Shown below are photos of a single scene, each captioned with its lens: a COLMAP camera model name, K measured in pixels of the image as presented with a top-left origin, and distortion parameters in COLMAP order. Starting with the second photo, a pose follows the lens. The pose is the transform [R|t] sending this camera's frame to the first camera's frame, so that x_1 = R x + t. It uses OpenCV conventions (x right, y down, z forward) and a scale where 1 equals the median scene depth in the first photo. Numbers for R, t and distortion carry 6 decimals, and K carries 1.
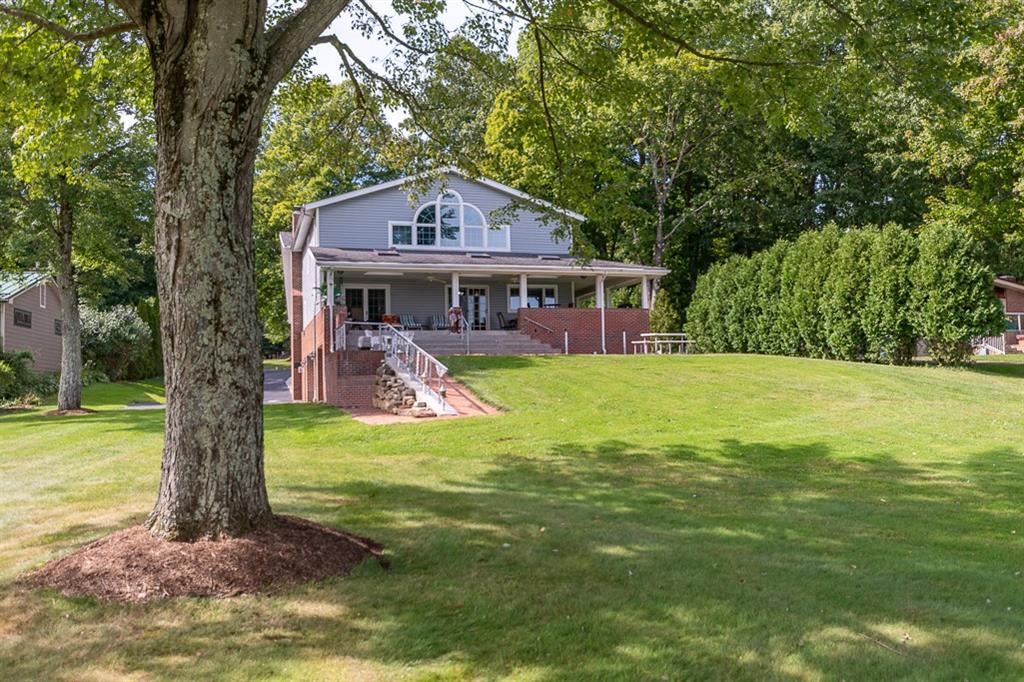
lens RADIAL K [[815.0, 0, 512.3], [0, 815.0, 342.3], [0, 0, 1]] dist [-0.062858, -0.002097]
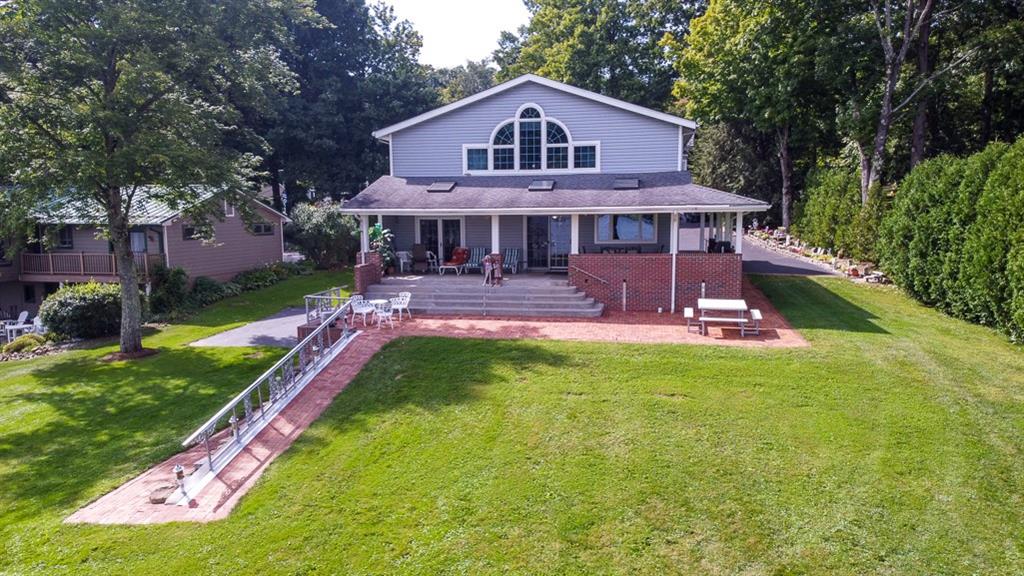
lens RADIAL K [[741.1, 0, 512.2], [0, 741.1, 289.7], [0, 0, 1]] dist [0.069667, 0.000436]
pose [[0.900907, 0.053215, -0.430737, 0.262211], [0.018704, 0.986772, 0.161031, -0.120124], [0.433608, -0.153130, 0.887995, 0.255710]]
